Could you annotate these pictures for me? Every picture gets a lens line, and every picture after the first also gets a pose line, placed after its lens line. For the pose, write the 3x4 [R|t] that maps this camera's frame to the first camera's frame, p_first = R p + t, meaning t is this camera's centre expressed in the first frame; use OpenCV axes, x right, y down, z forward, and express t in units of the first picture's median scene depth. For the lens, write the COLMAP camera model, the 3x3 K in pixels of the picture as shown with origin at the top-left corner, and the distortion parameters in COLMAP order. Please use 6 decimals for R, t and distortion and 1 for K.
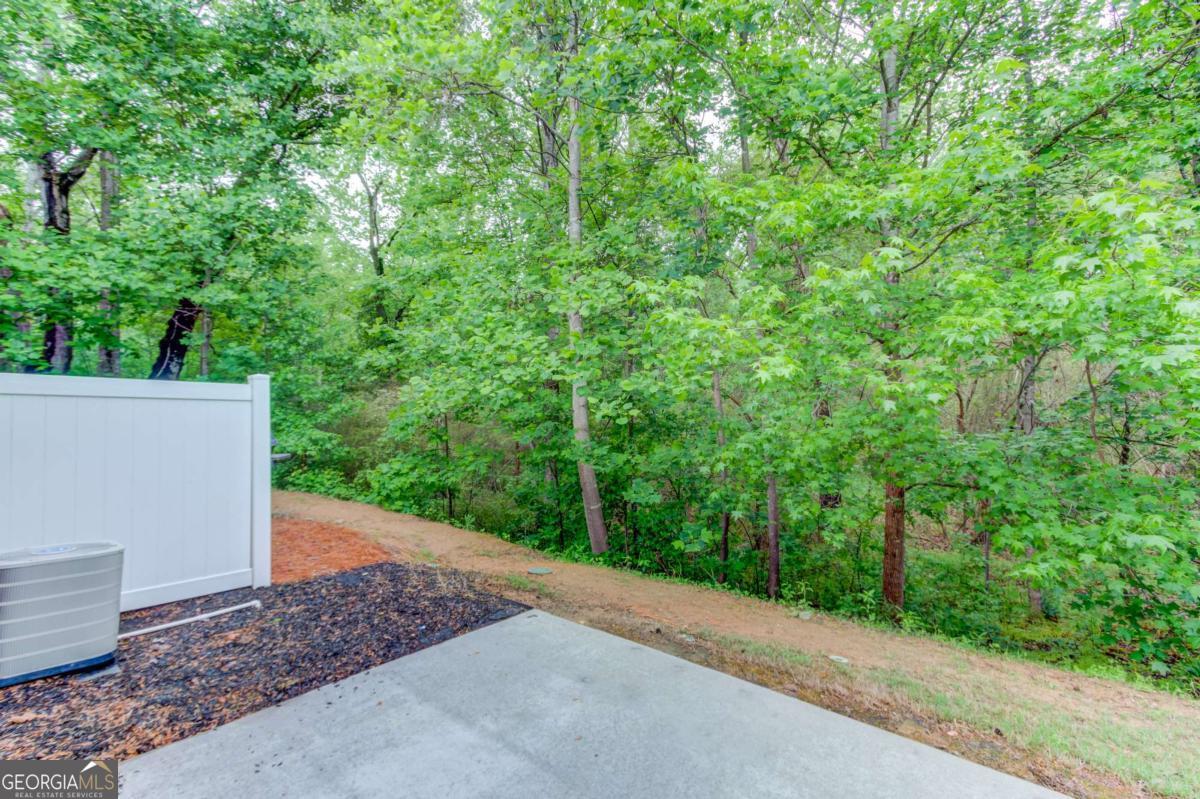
lens RADIAL K [[577.8, 0, 603.2], [0, 577.8, 399.6], [0, 0, 1]] dist [0.015835, -0.000146]
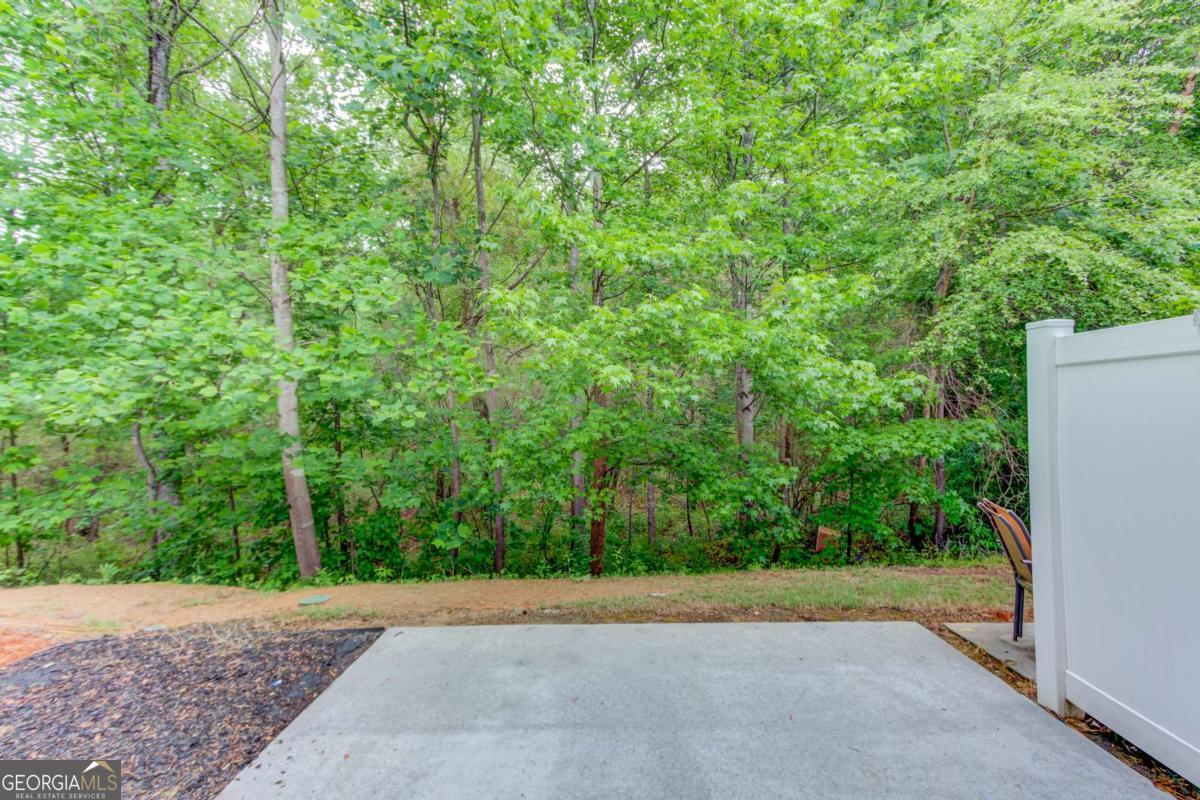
lens RADIAL K [[577.8, 0, 609.9], [0, 577.8, 400.5], [0, 0, 1]] dist [0.015835, -0.000146]
pose [[0.753057, -0.009520, 0.657886, -0.498987], [0.007389, 0.999955, 0.006012, -0.006263], [-0.657913, 0.000334, 0.753094, 0.067248]]
